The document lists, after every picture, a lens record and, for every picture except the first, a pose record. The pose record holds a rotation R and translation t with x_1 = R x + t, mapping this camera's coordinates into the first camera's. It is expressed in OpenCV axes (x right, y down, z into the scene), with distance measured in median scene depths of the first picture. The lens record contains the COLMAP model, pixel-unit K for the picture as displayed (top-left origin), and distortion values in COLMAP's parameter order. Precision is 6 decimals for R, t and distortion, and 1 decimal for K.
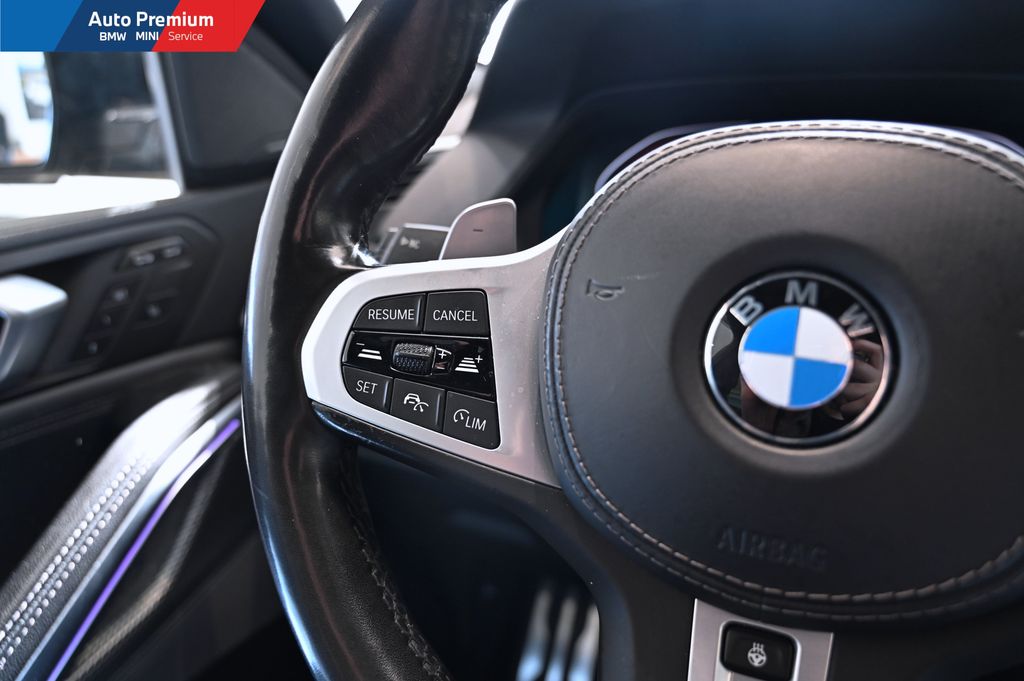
lens RADIAL K [[696.9, 0, 507.7], [0, 696.9, 337.1], [0, 0, 1]] dist [-0.004991, 0.001028]
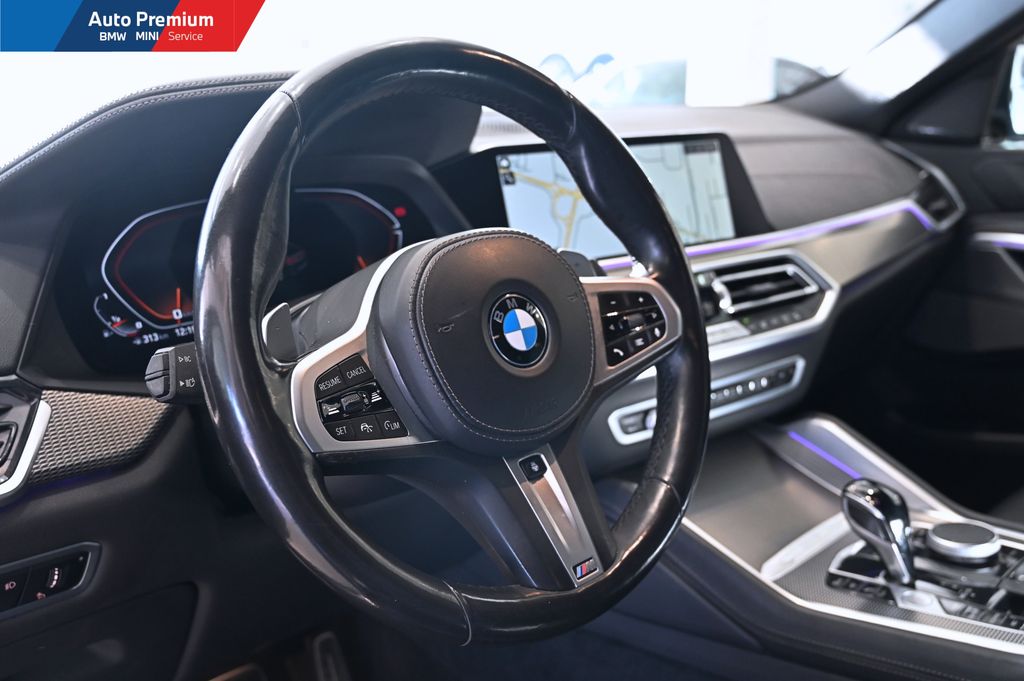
lens RADIAL K [[932.7, 0, 512.0], [0, 932.7, 340.5], [0, 0, 1]] dist [0.006827, 0.003040]
pose [[0.415640, -0.224772, 0.881318, -1.848802], [0.299159, 0.948853, 0.100909, -0.204196], [-0.858922, 0.221712, 0.461624, -0.333961]]
